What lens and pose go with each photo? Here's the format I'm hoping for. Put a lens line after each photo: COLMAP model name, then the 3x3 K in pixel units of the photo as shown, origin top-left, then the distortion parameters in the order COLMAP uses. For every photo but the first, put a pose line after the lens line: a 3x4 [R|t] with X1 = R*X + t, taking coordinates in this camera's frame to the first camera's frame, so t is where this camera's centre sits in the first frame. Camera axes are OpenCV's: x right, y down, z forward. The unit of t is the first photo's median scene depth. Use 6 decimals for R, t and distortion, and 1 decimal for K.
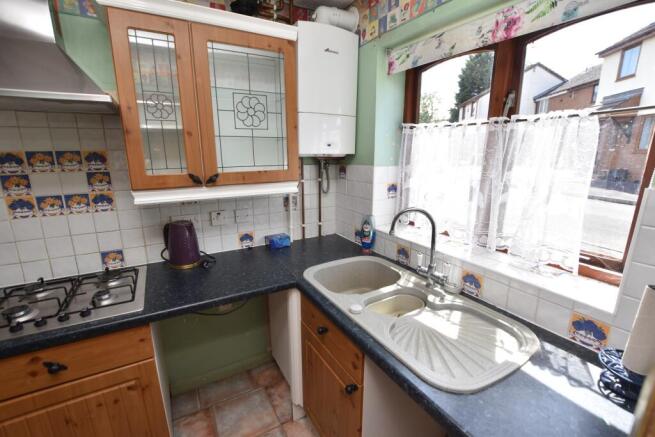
lens RADIAL K [[287.9, 0, 330.1], [0, 287.9, 218.4], [0, 0, 1]] dist [-0.039031, 0.006516]
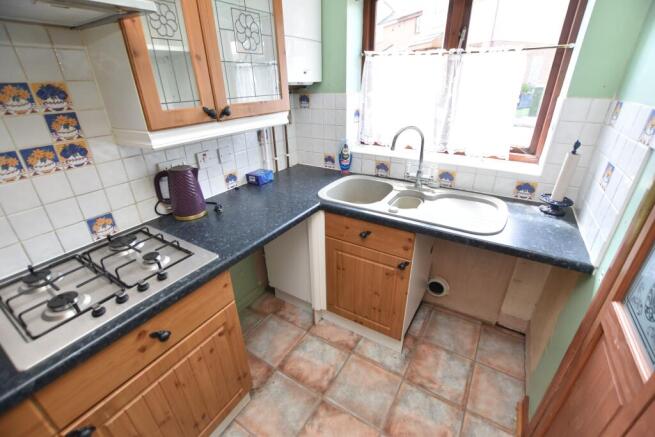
lens RADIAL K [[287.9, 0, 326.4], [0, 287.9, 219.4], [0, 0, 1]] dist [-0.039031, 0.006516]
pose [[0.883615, -0.215631, 0.415605, -0.580709], [0.120373, 0.962424, 0.243415, 0.008412], [-0.452476, -0.165058, 0.876368, 0.004444]]
